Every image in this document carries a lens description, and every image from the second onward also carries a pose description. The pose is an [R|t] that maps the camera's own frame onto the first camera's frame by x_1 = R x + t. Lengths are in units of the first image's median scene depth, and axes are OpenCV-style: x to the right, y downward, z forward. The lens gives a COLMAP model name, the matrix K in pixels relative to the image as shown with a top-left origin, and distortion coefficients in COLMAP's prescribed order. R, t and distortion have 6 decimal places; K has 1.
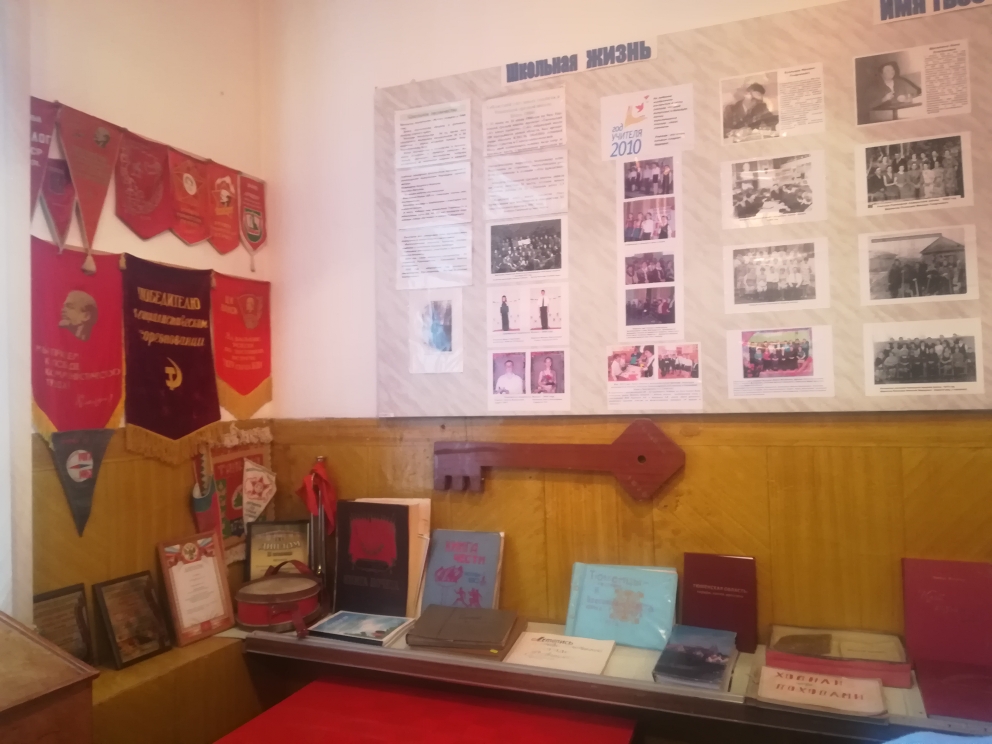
lens RADIAL K [[848.1, 0, 493.2], [0, 848.1, 374.6], [0, 0, 1]] dist [0.040004, -0.029835]
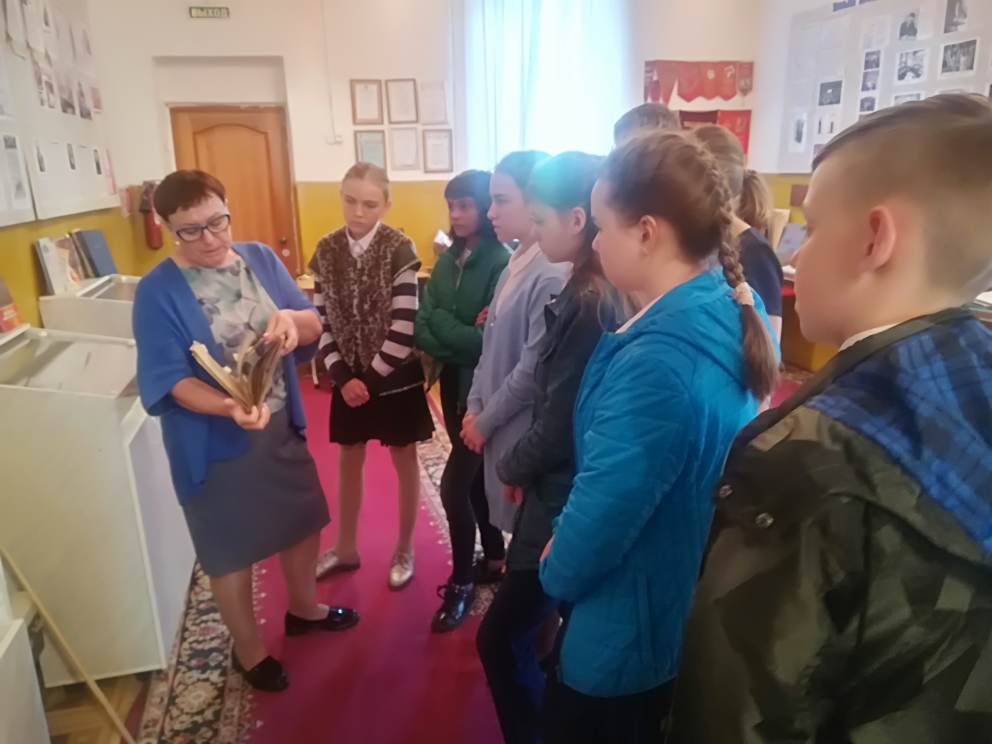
lens RADIAL K [[751.3, 0, 493.4], [0, 751.3, 370.4], [0, 0, 1]] dist [0.000746, -0.001940]
pose [[0.605818, 0.213717, -0.766361, 1.235773], [0.043389, 0.952937, 0.300048, -0.093908], [0.794419, -0.215026, 0.568033, -1.028026]]
